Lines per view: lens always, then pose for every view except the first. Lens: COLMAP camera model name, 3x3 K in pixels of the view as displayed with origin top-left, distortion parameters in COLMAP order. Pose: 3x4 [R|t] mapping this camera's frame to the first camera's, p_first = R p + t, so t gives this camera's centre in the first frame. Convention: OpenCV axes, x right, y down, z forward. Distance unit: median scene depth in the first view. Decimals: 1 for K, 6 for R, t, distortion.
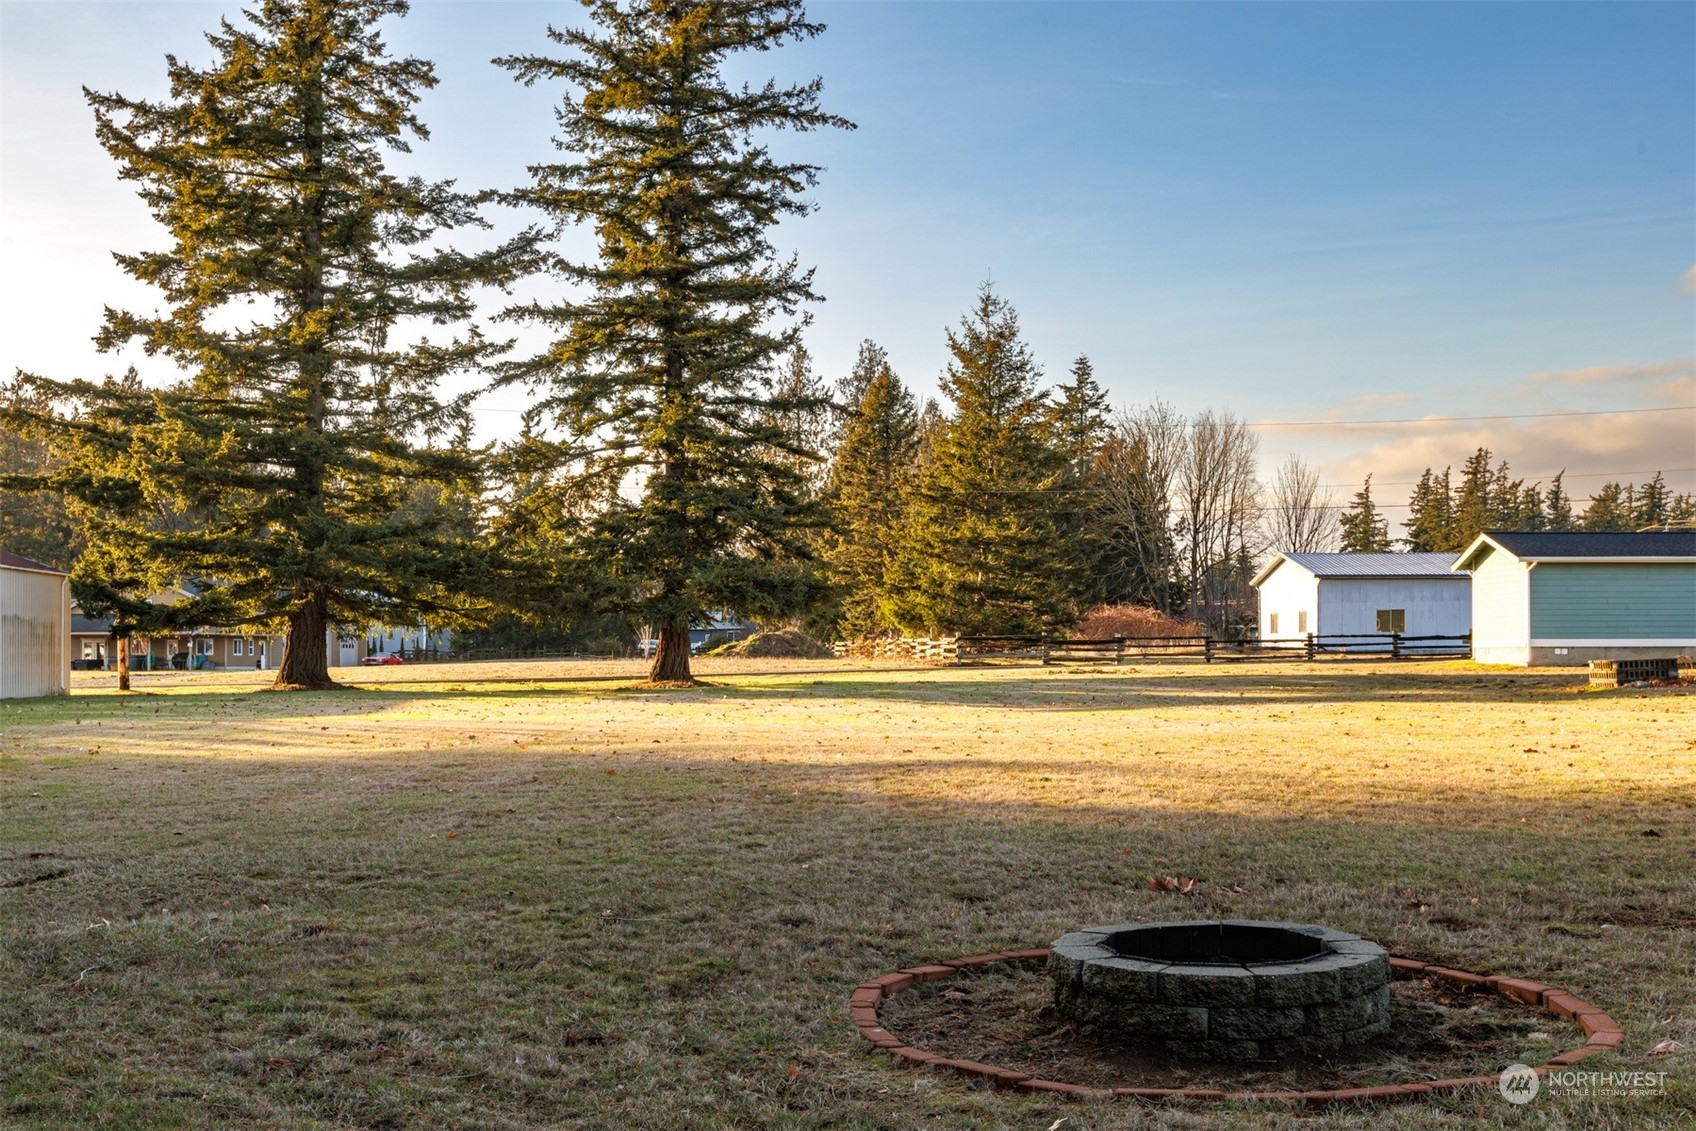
lens RADIAL K [[1956.1, 0, 808.2], [0, 1956.1, 633.3], [0, 0, 1]] dist [-0.020220, 0.000000]
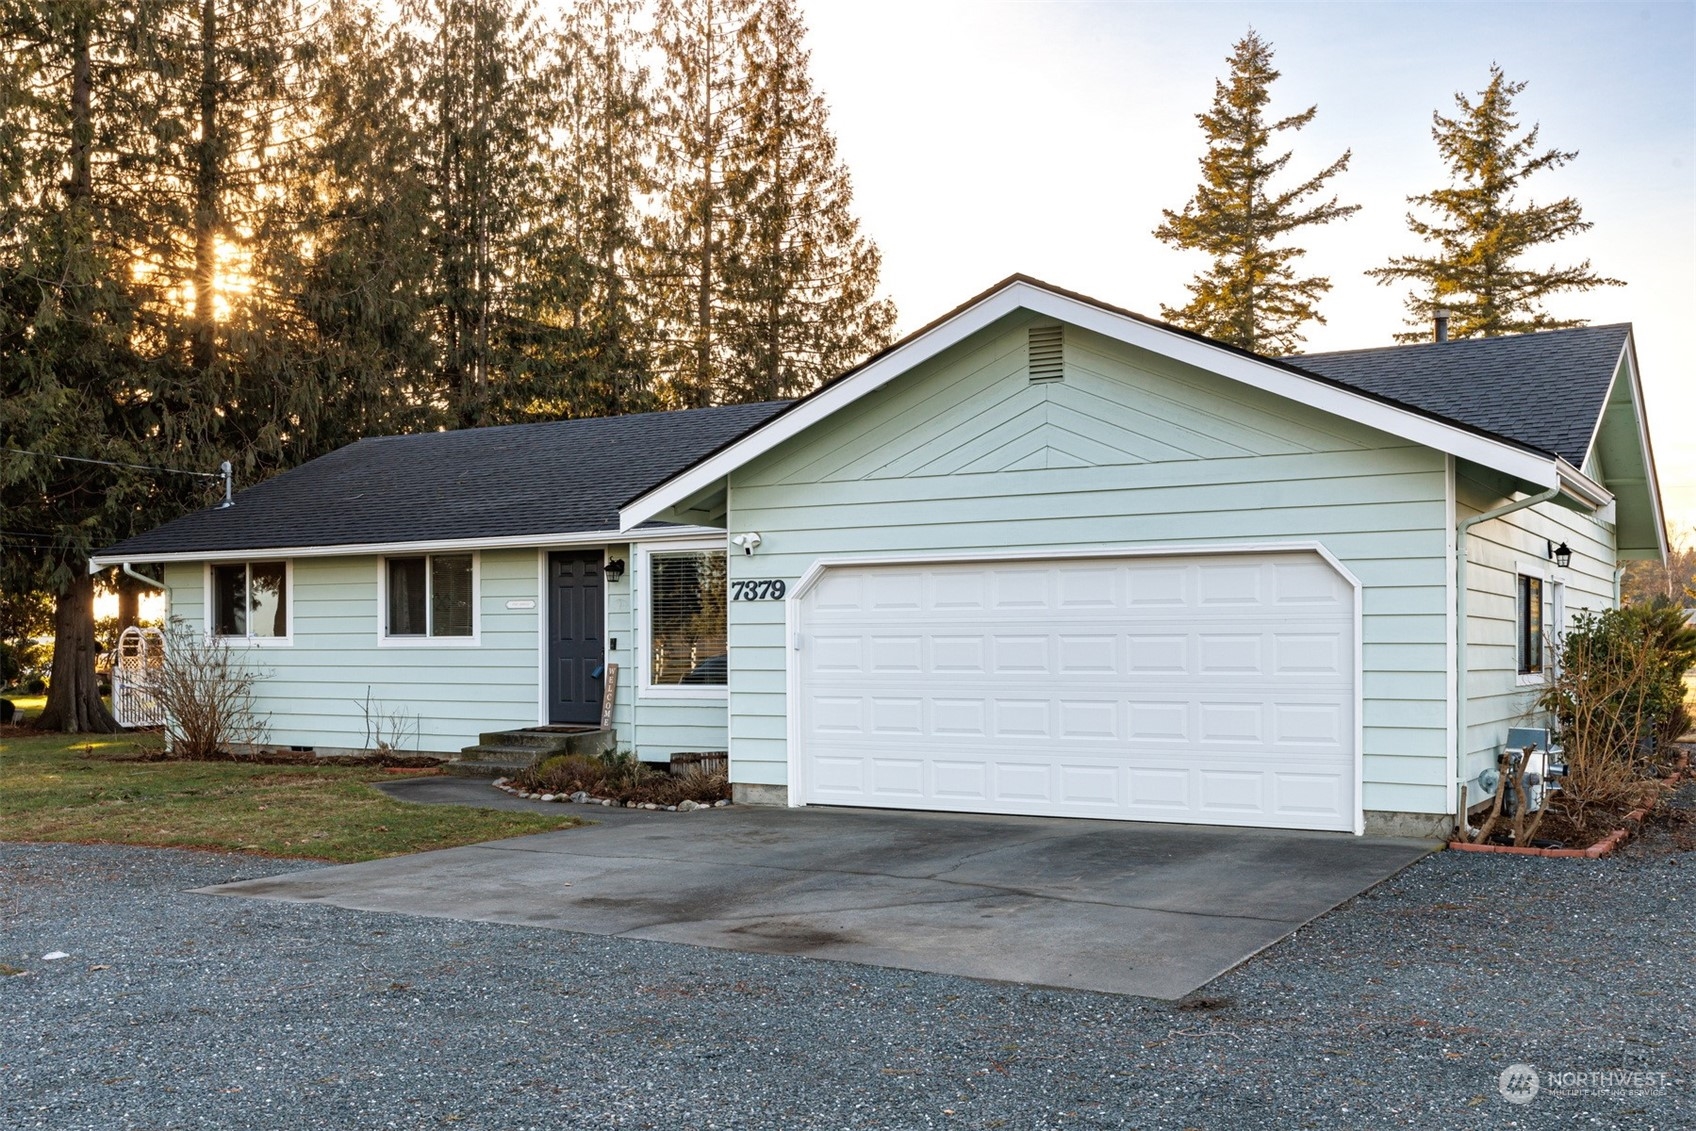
lens RADIAL K [[1652.9, 0, 821.1], [0, 1652.9, 660.5], [0, 0, 1]] dist [-0.004209, 0.000000]
pose [[0.846146, -0.000853, -0.532950, 0.178011], [0.010093, 0.999845, 0.014424, -0.005275], [0.532855, -0.017584, 0.846024, -0.365058]]
